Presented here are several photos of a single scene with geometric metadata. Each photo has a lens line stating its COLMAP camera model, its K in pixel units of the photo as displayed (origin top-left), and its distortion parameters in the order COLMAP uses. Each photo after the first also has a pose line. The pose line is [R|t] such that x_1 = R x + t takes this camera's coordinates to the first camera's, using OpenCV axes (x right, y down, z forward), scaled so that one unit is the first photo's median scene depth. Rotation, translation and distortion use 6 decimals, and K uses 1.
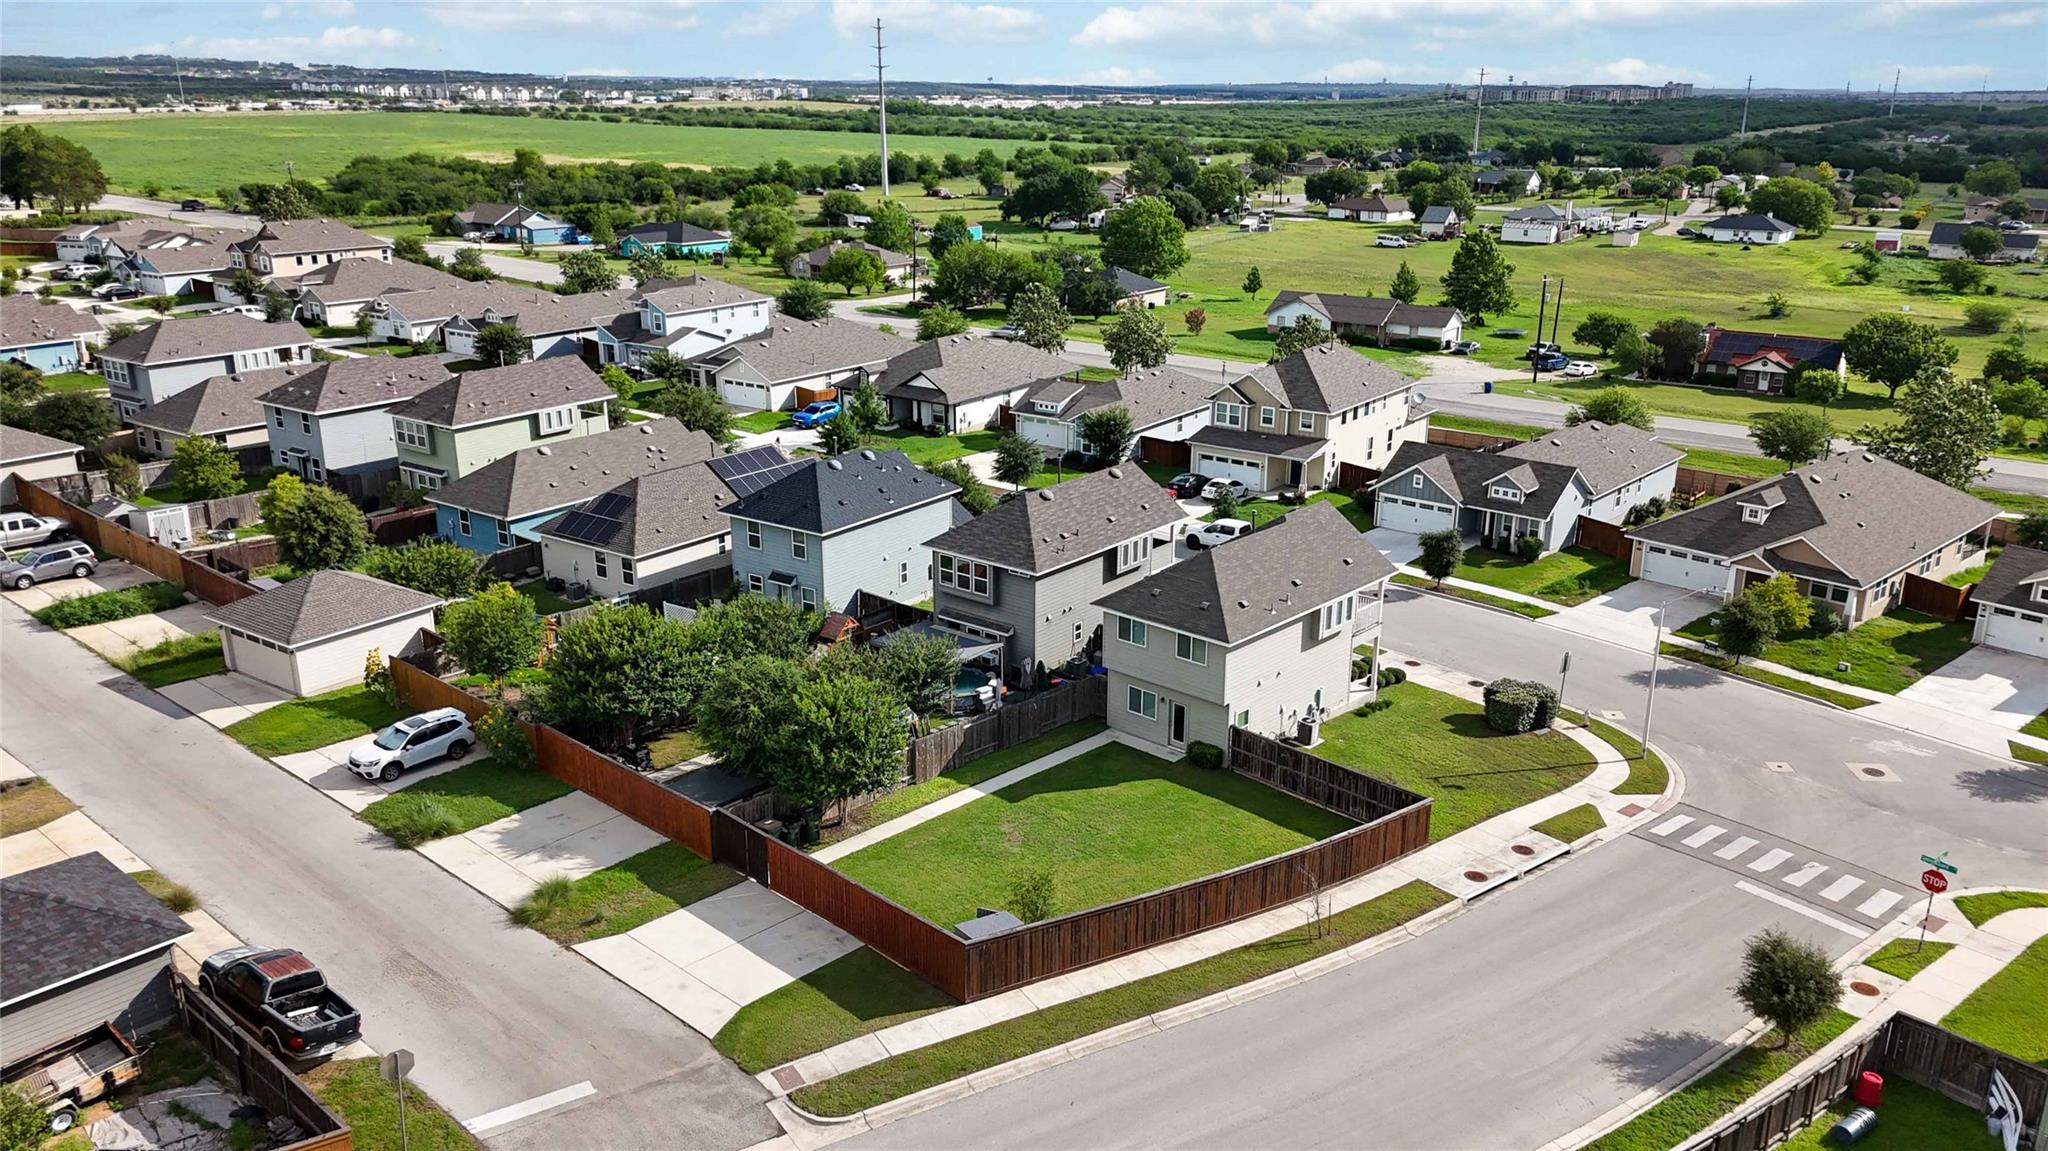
lens RADIAL K [[1507.8, 0, 1028.4], [0, 1507.8, 576.9], [0, 0, 1]] dist [0.074068, -0.070725]
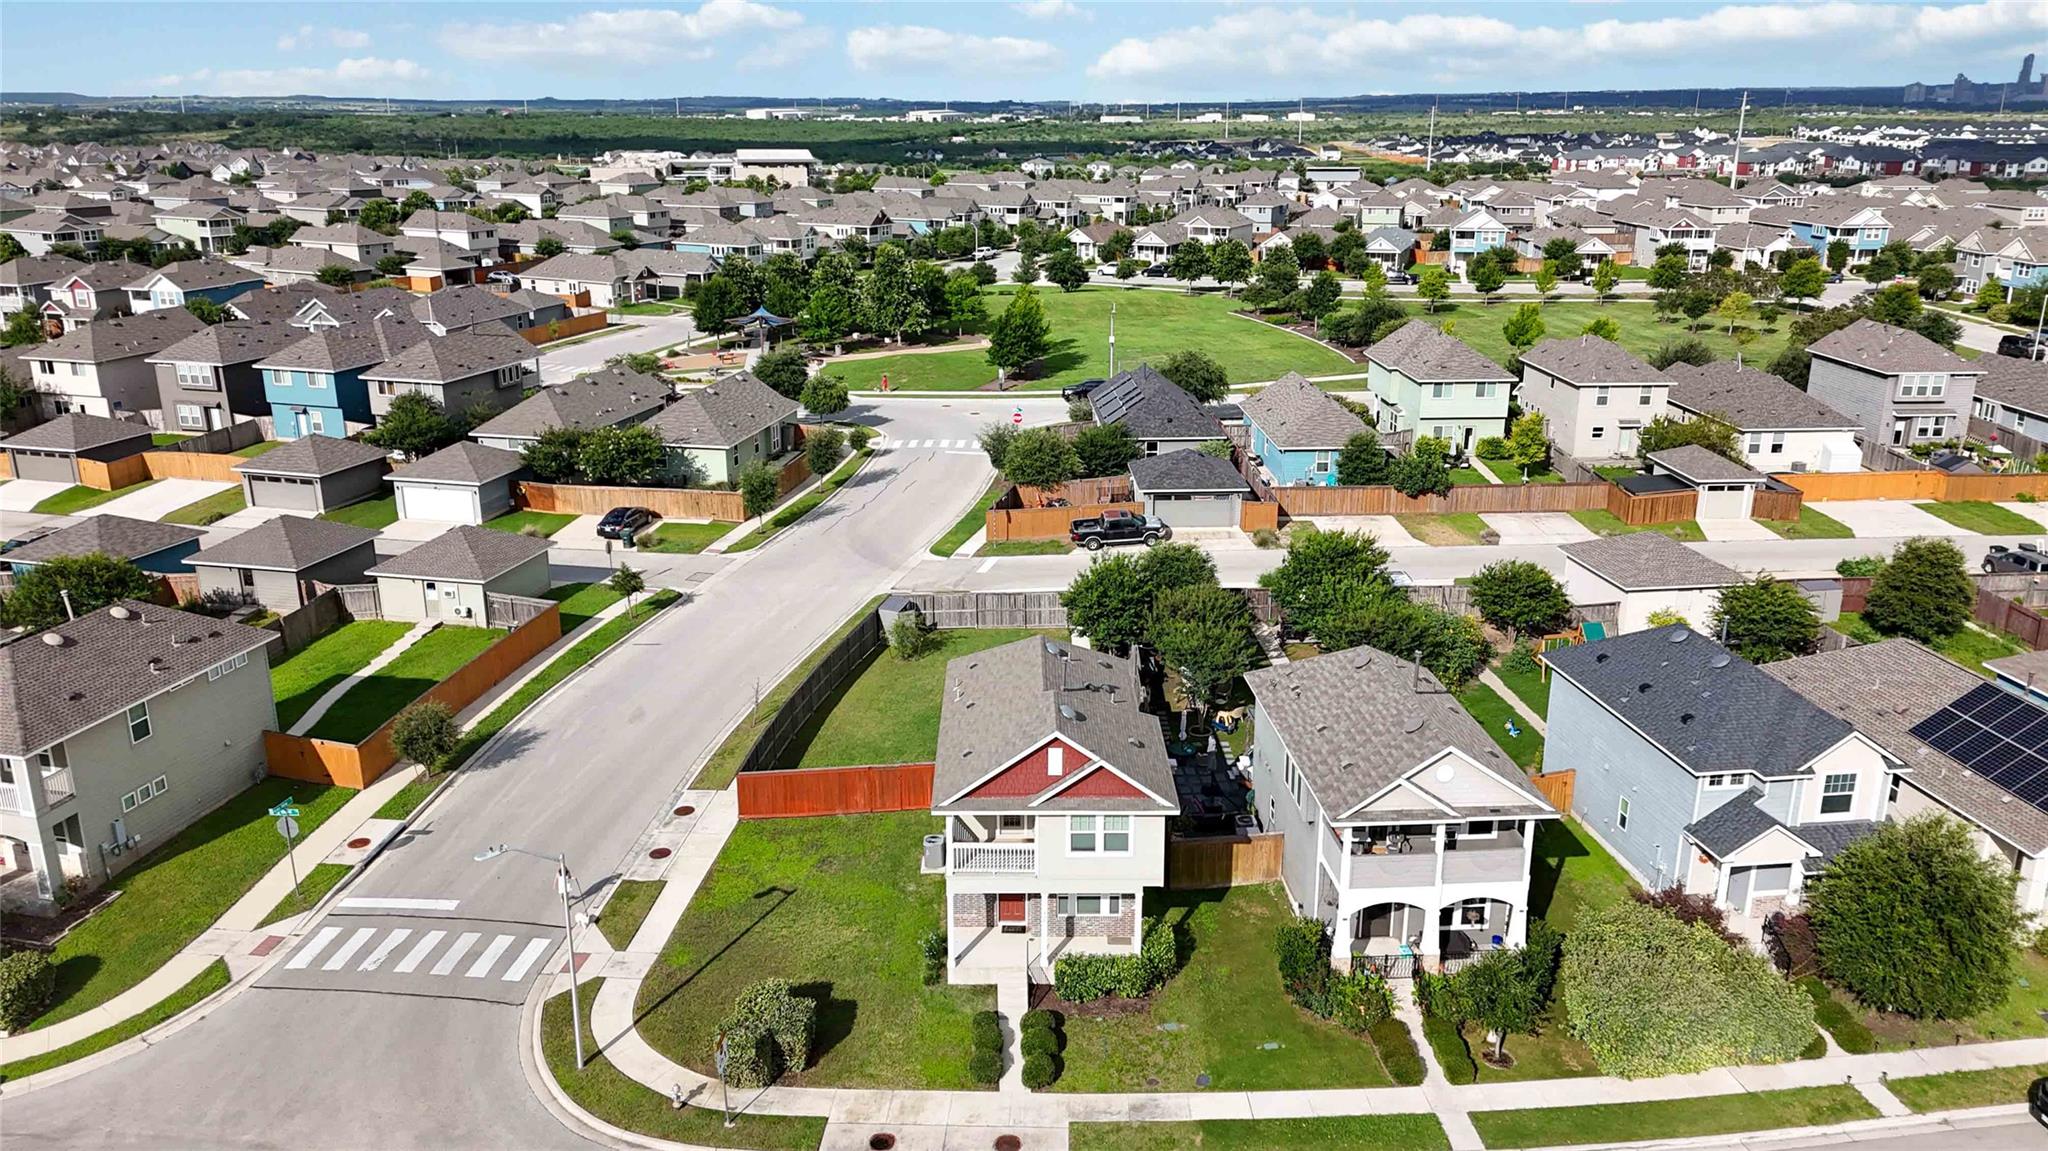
lens RADIAL K [[1507.8, 0, 1026.4], [0, 1507.8, 562.9], [0, 0, 1]] dist [0.074068, -0.070725]
pose [[-0.732250, 0.190887, -0.653737, 0.603010], [-0.215800, 0.845415, 0.488573, -0.418362], [0.645941, 0.498835, -0.577862, 1.285330]]
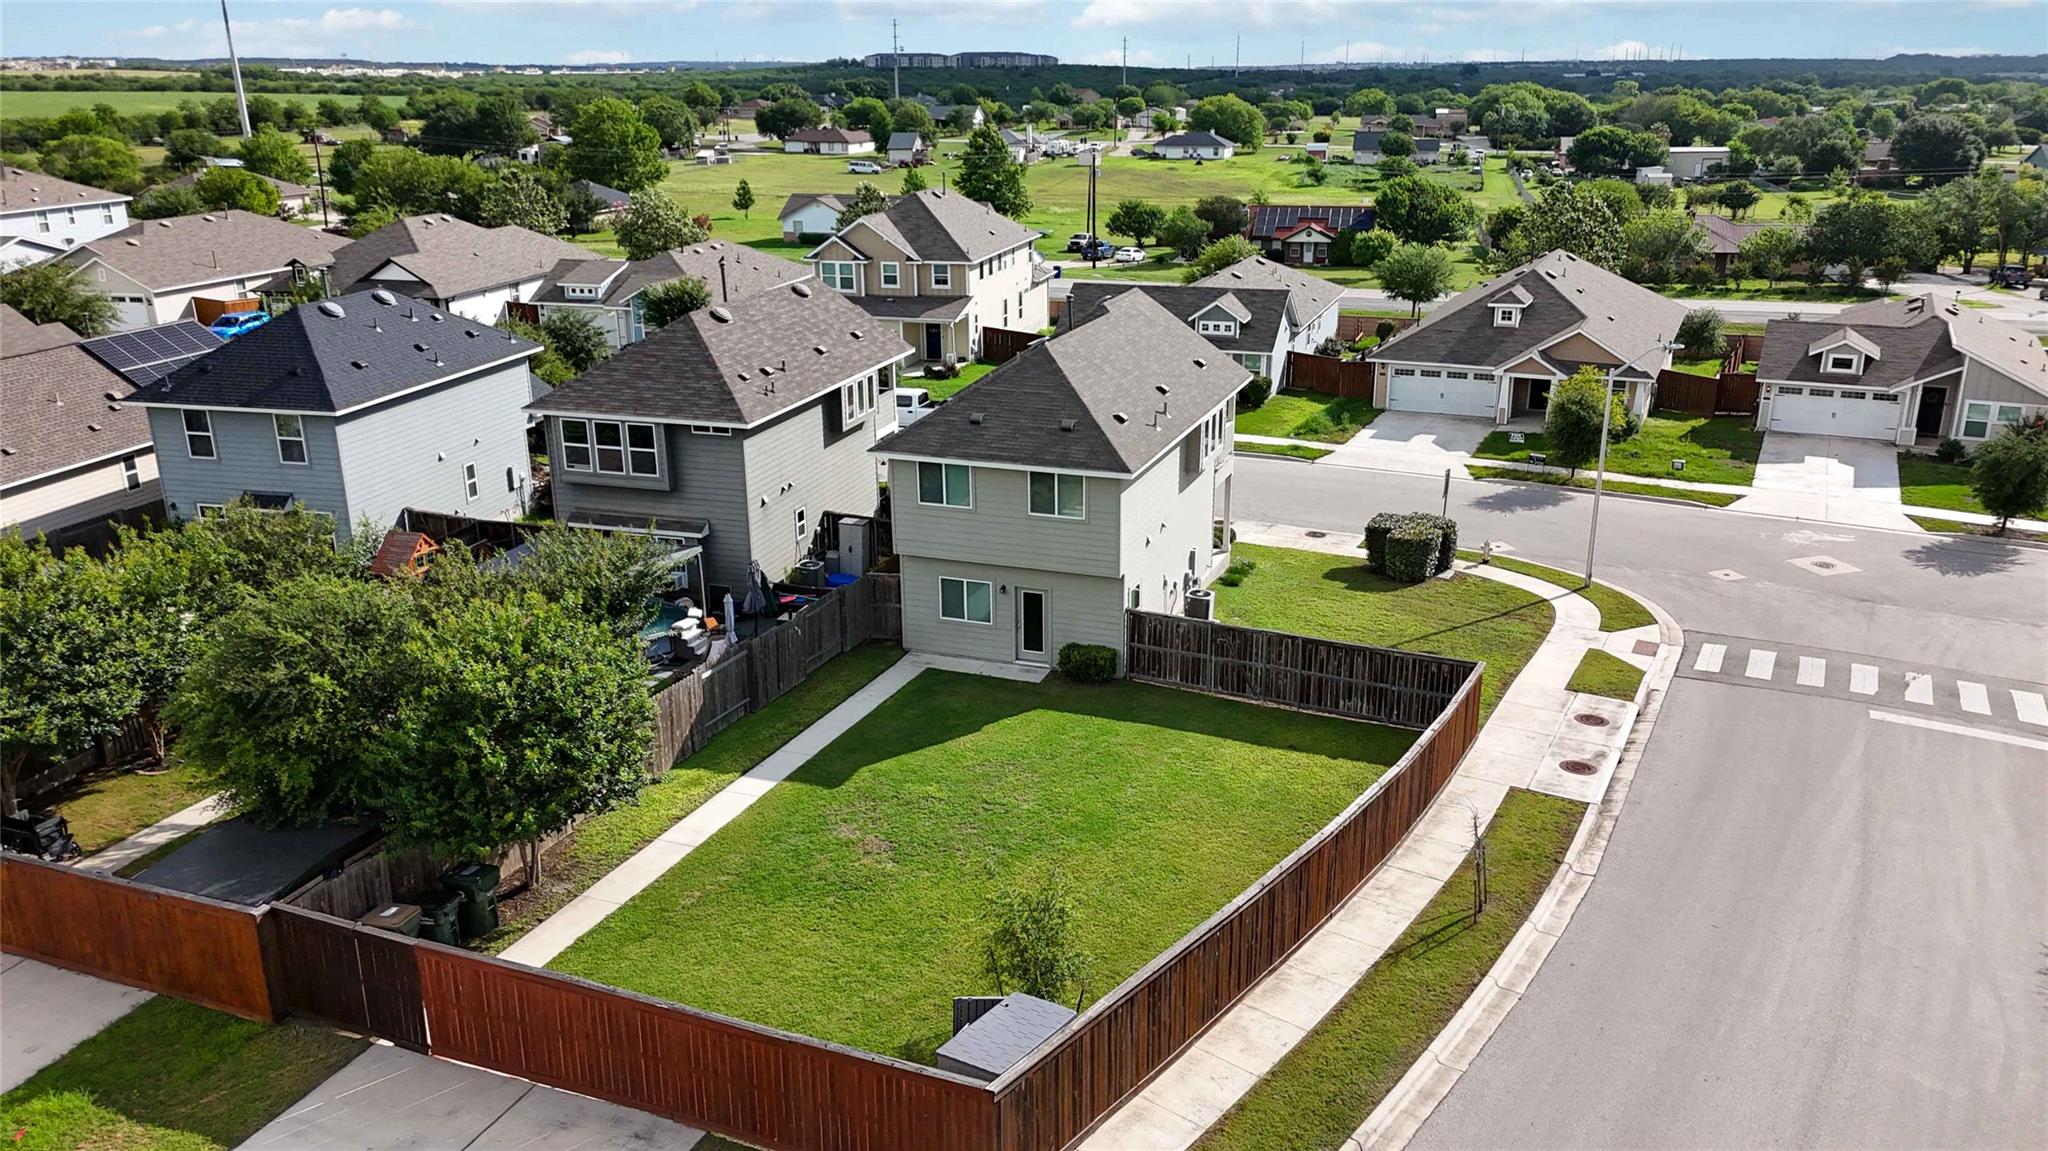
lens RADIAL K [[1507.8, 0, 1041.4], [0, 1507.8, 584.3], [0, 0, 1]] dist [0.074068, -0.070725]
pose [[0.927960, -0.129743, 0.349367, -0.100294], [0.123041, 0.991537, 0.041414, 0.048232], [-0.351784, 0.004556, 0.936070, 0.353862]]
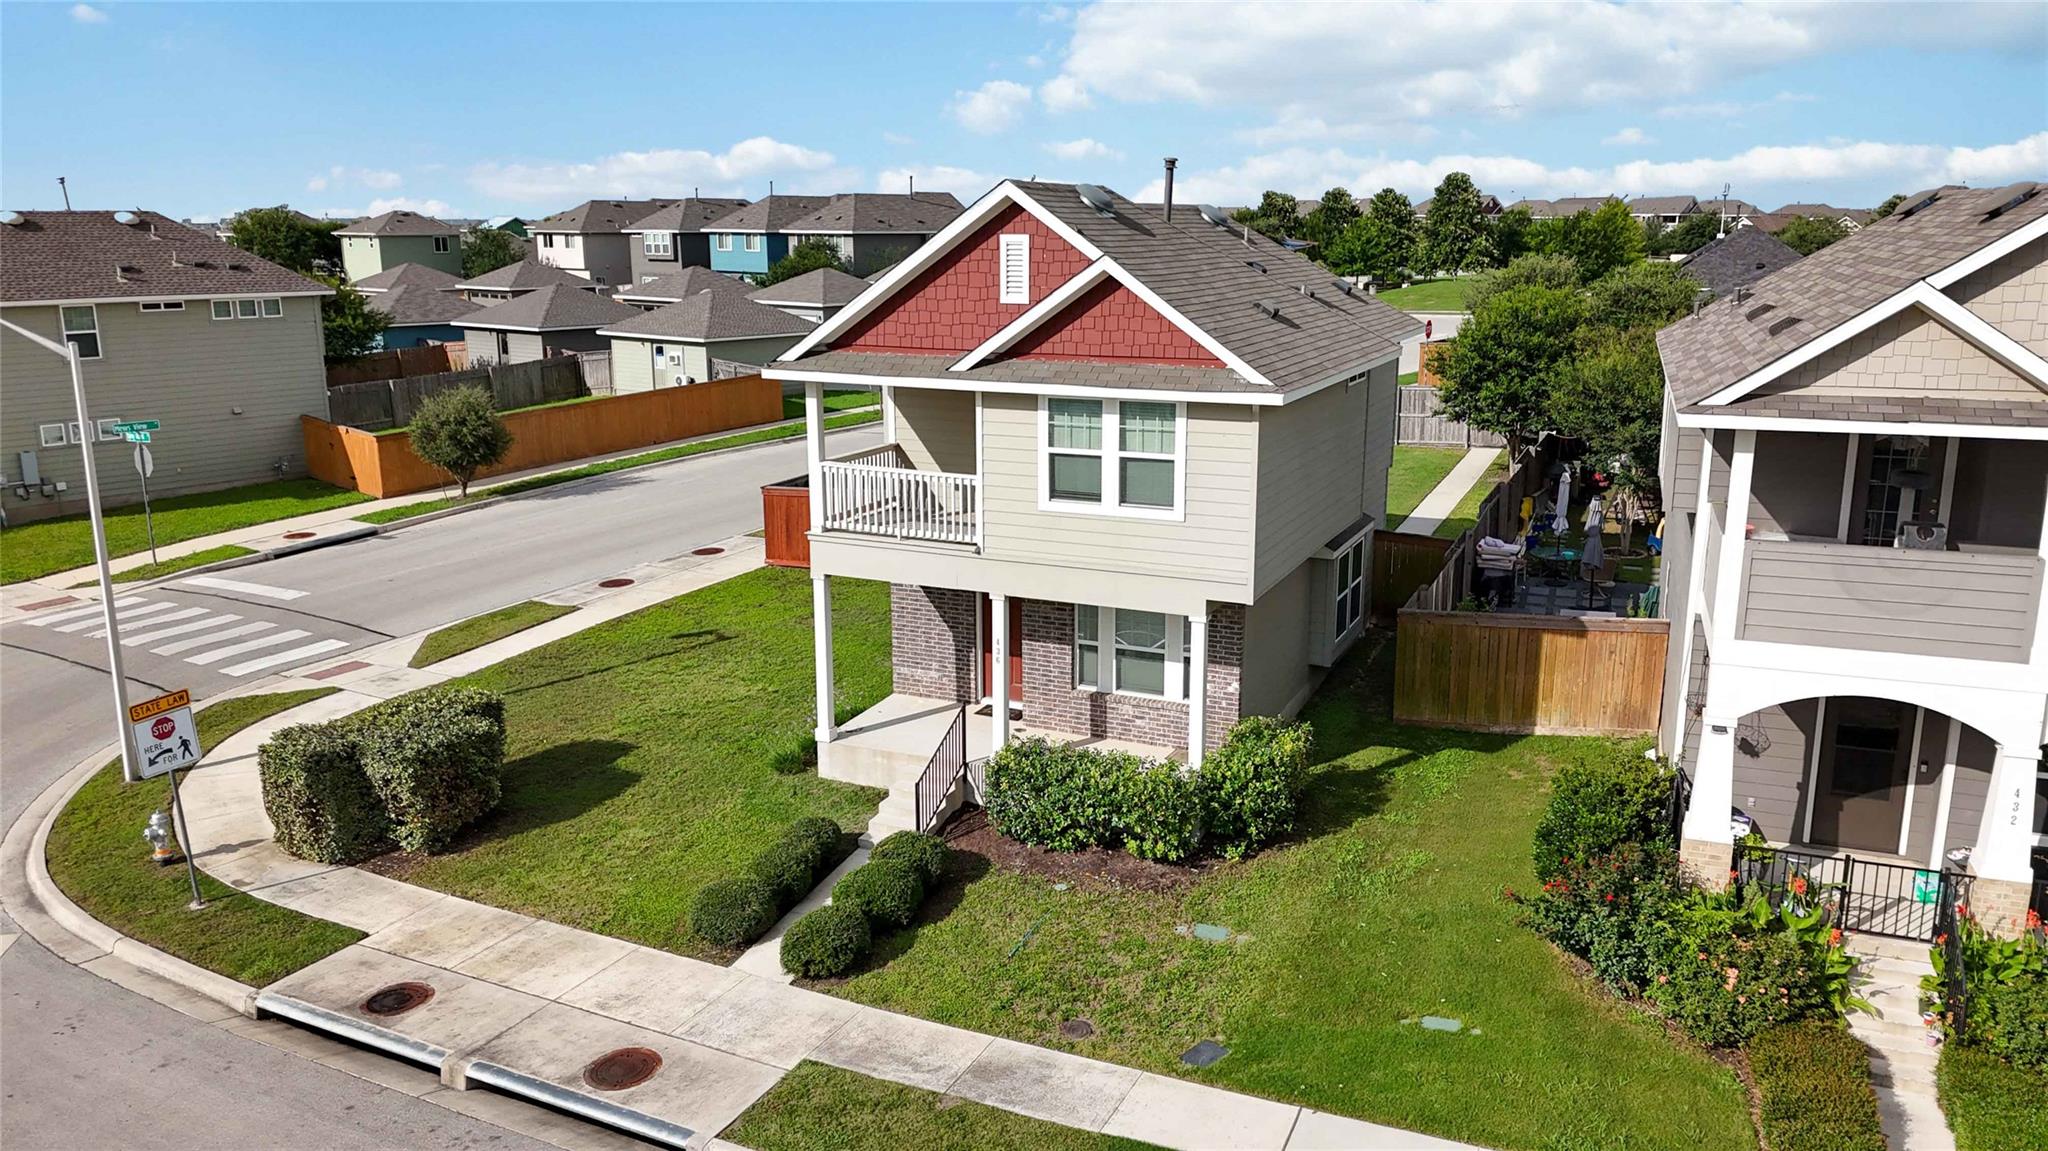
lens RADIAL K [[1507.8, 0, 1026.1], [0, 1507.8, 565.6], [0, 0, 1]] dist [0.074068, -0.070725]
pose [[-0.951911, 0.063119, -0.299802, 0.273909], [-0.099101, 0.862505, 0.496249, -0.125925], [0.289903, 0.502096, -0.814773, 1.220015]]
